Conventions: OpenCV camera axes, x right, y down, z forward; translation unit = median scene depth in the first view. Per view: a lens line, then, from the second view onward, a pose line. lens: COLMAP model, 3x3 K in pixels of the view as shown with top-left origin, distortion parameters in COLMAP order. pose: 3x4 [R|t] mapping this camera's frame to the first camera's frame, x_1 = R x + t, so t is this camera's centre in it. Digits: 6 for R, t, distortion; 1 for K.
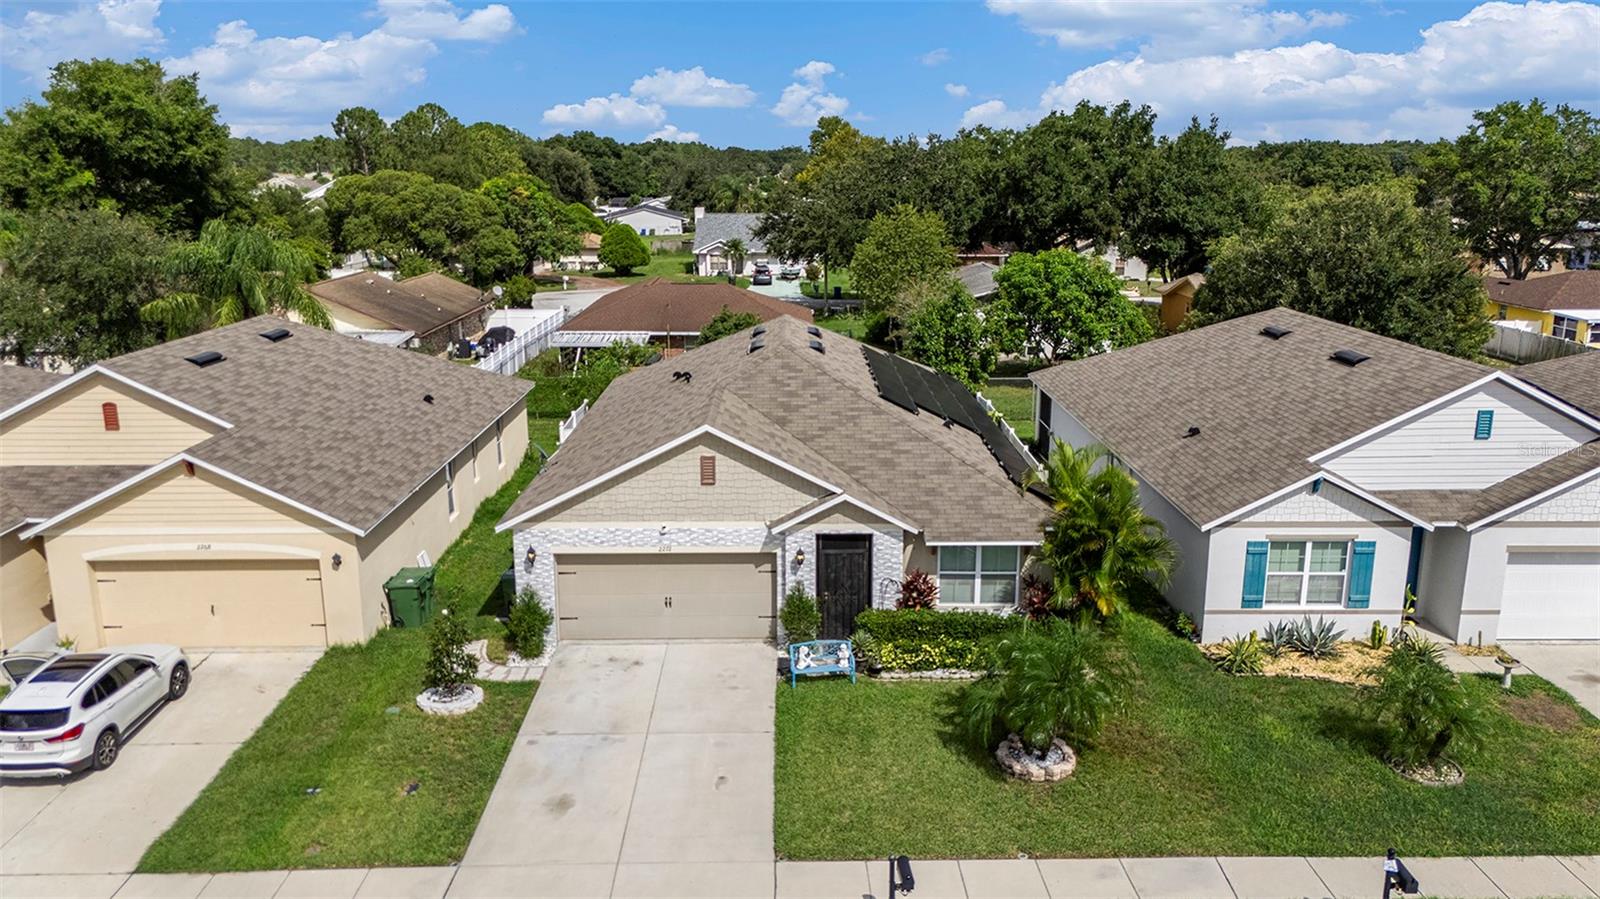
lens RADIAL K [[1219.9, 0, 800.0], [0, 1219.9, 449.5], [0, 0, 1]] dist [0.085979, -0.093624]
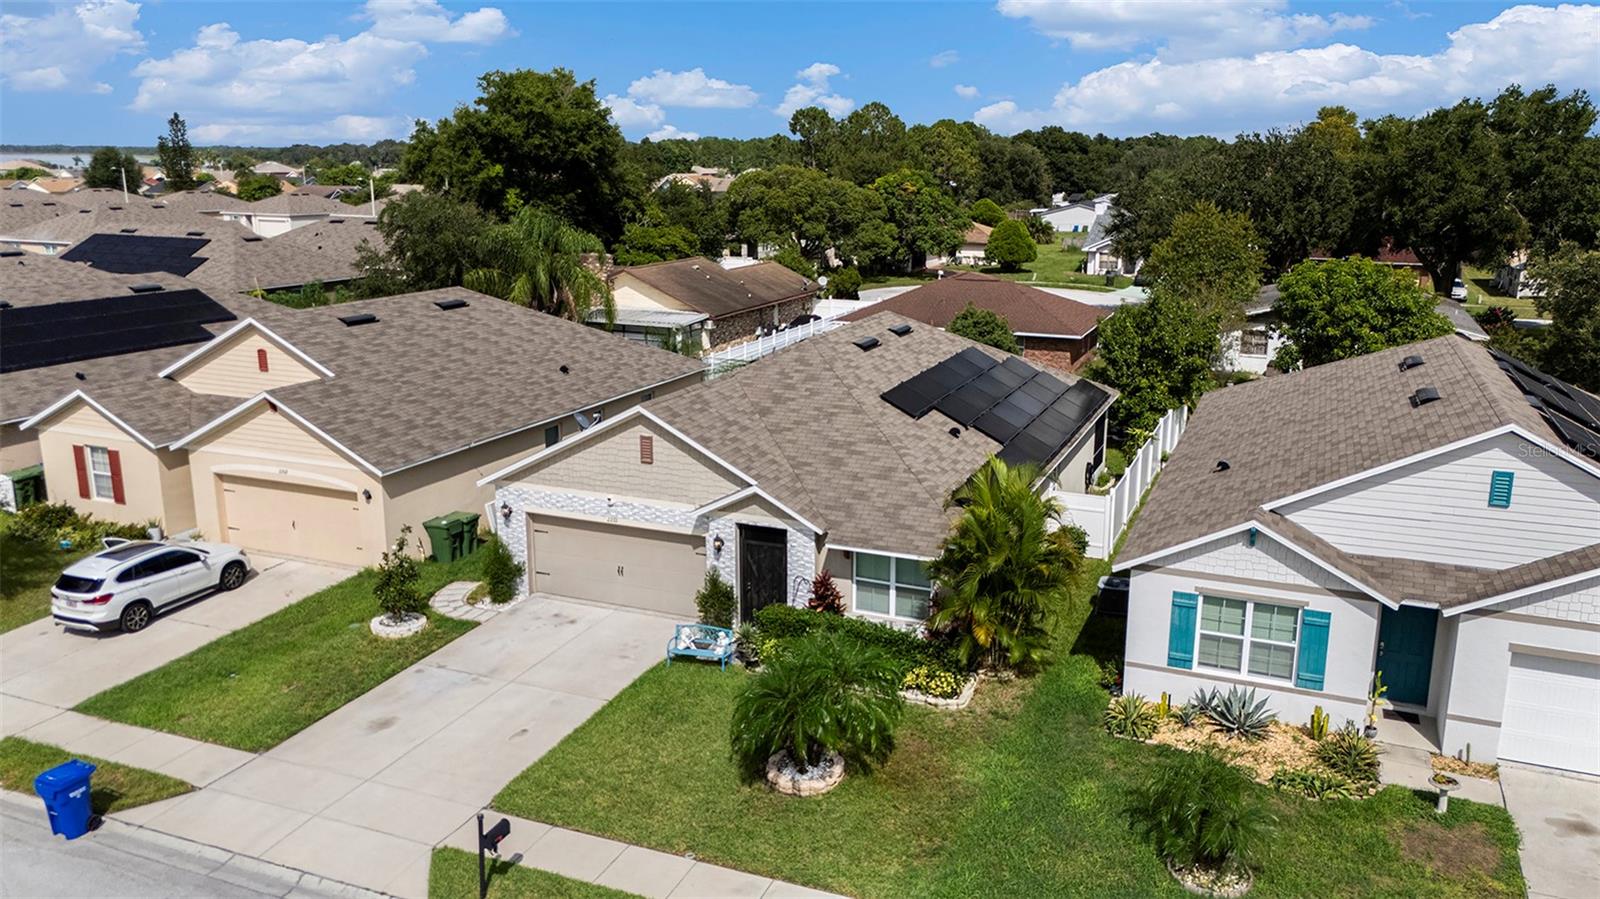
lens RADIAL K [[1219.9, 0, 800.0], [0, 1219.9, 449.5], [0, 0, 1]] dist [0.085979, -0.093624]
pose [[0.915158, 0.099058, -0.390735, 0.445728], [-0.097928, 0.994931, 0.022871, -0.019569], [0.391019, 0.017333, 0.920219, 0.084222]]
